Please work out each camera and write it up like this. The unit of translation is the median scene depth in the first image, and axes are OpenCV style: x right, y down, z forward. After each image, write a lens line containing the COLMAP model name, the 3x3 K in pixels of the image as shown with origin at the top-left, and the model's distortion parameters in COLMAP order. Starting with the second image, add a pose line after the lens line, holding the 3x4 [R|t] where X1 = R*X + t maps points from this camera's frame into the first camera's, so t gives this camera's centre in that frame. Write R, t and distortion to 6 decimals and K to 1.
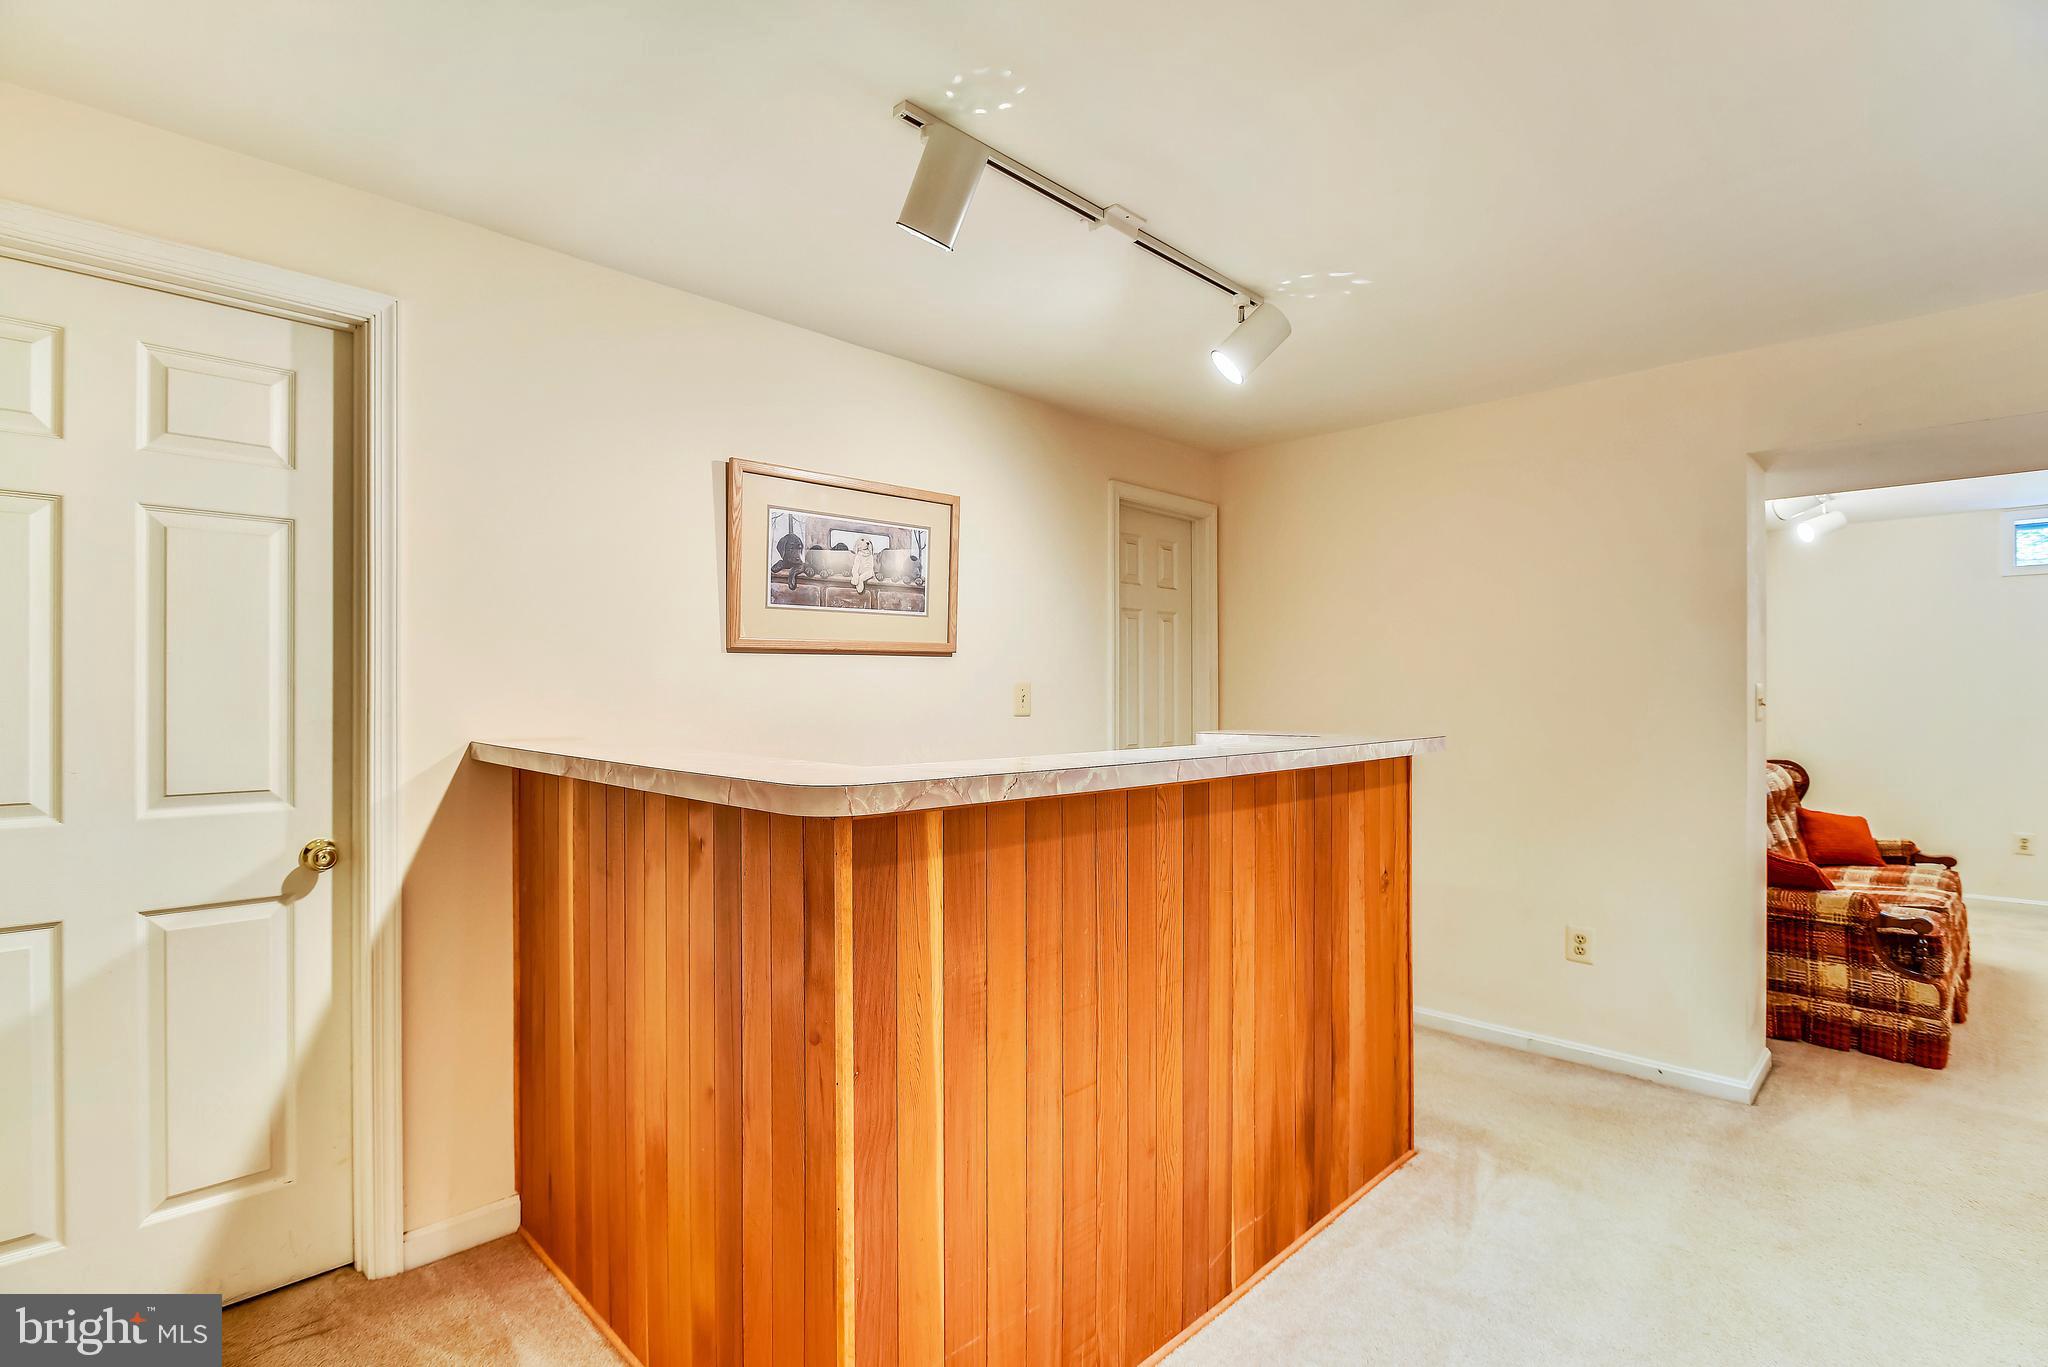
lens RADIAL K [[979.4, 0, 1050.5], [0, 979.4, 696.7], [0, 0, 1]] dist [-0.004778, -0.000891]
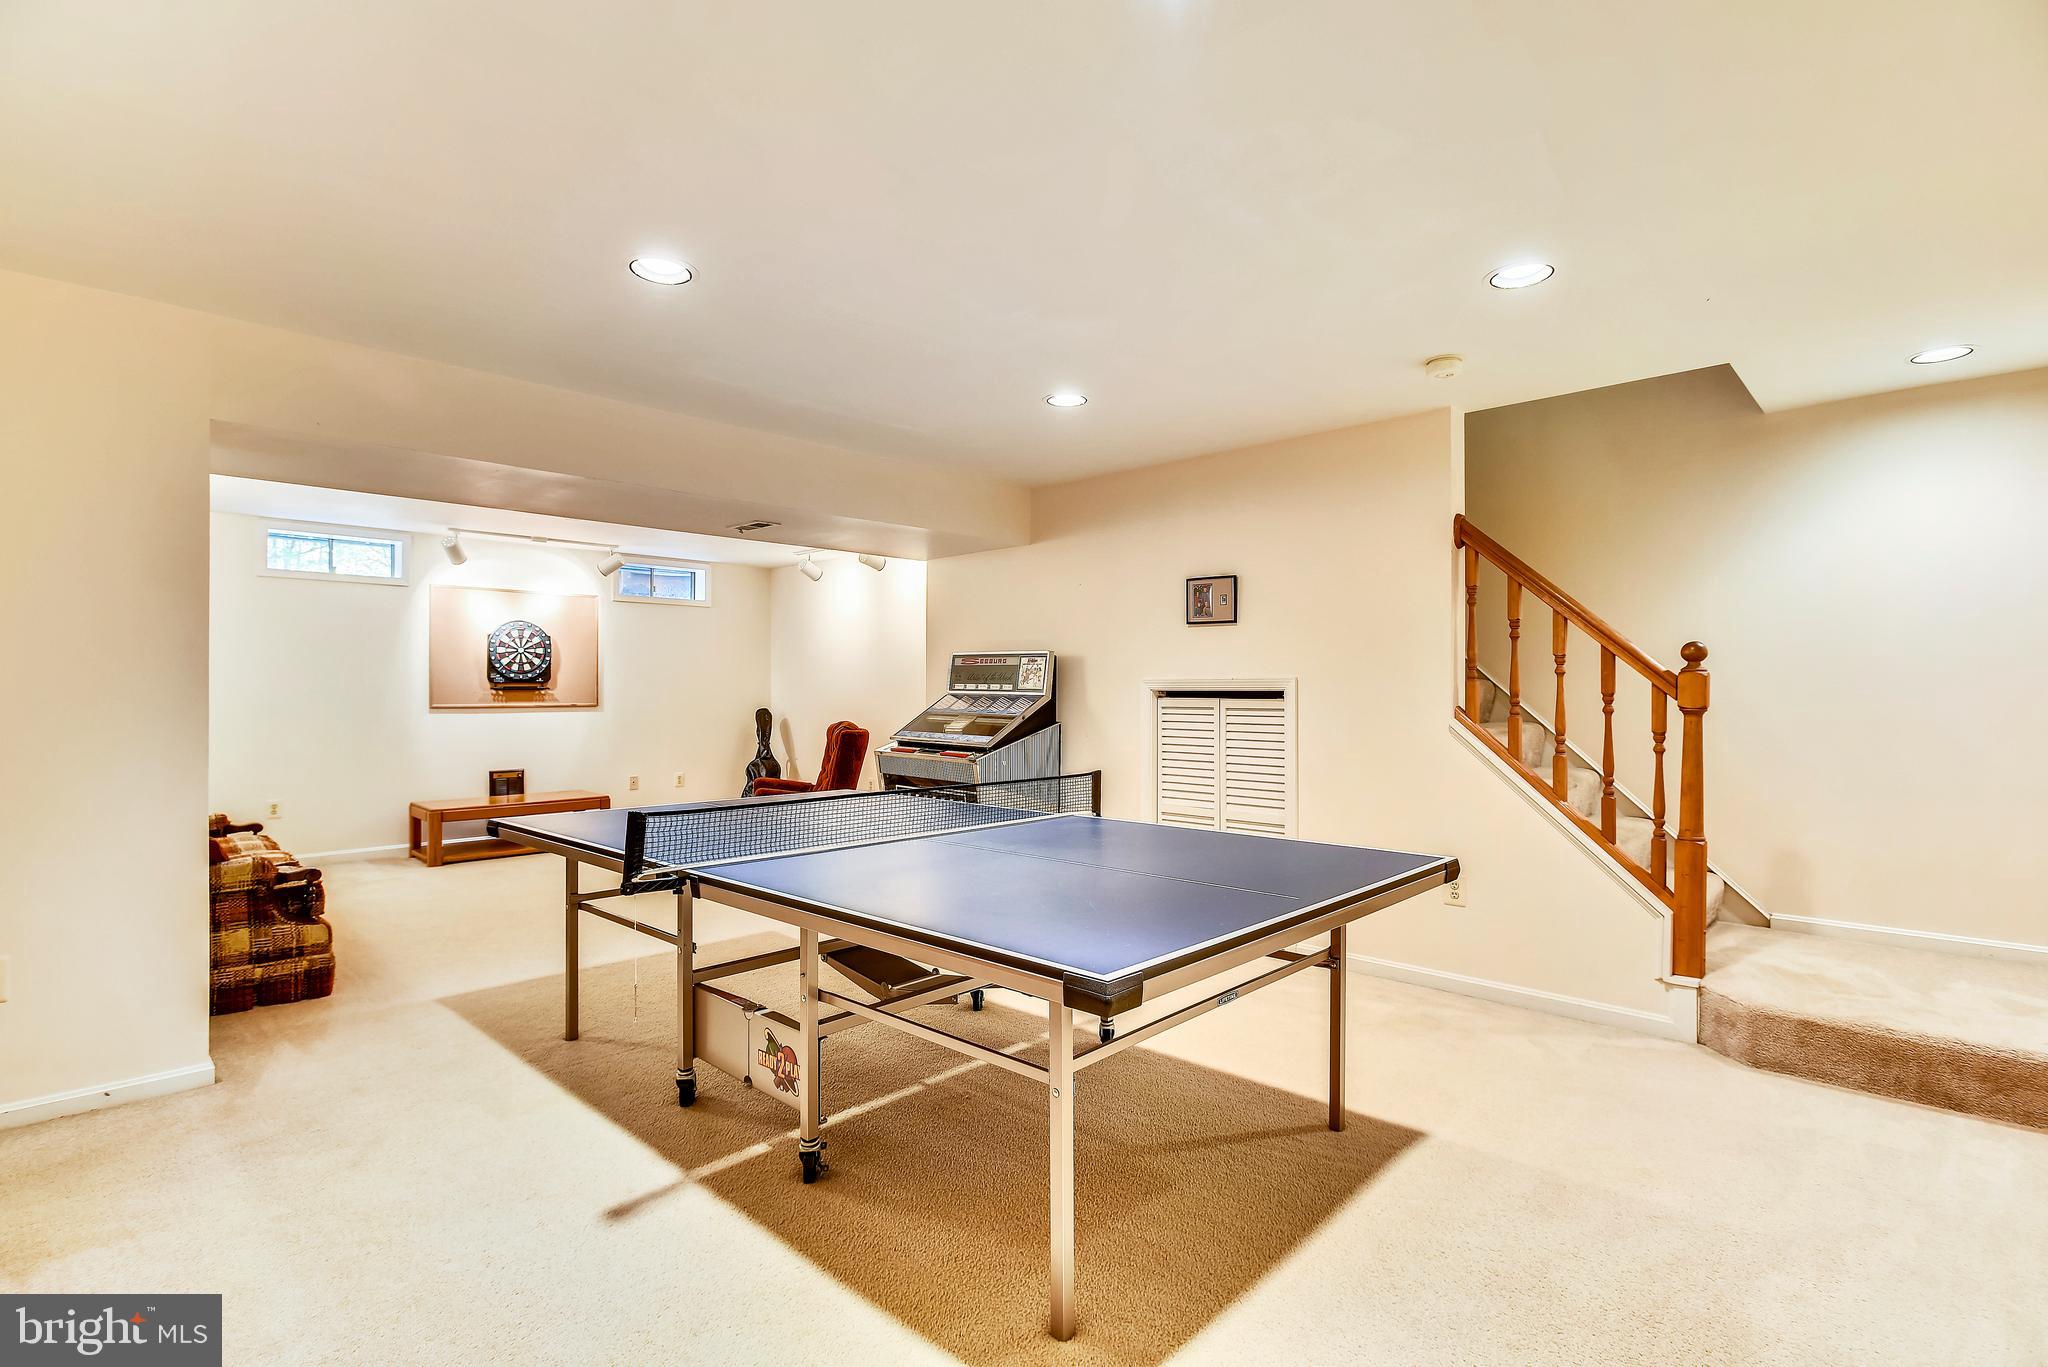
lens RADIAL K [[976.2, 0, 1022.1], [0, 976.2, 686.6], [0, 0, 1]] dist [-0.002358, -0.000400]
pose [[-0.010525, 0.009627, 0.999898, -0.253263], [0.002765, 0.999950, -0.009599, 0.028230], [-0.999941, 0.002663, -0.010551, 0.182063]]
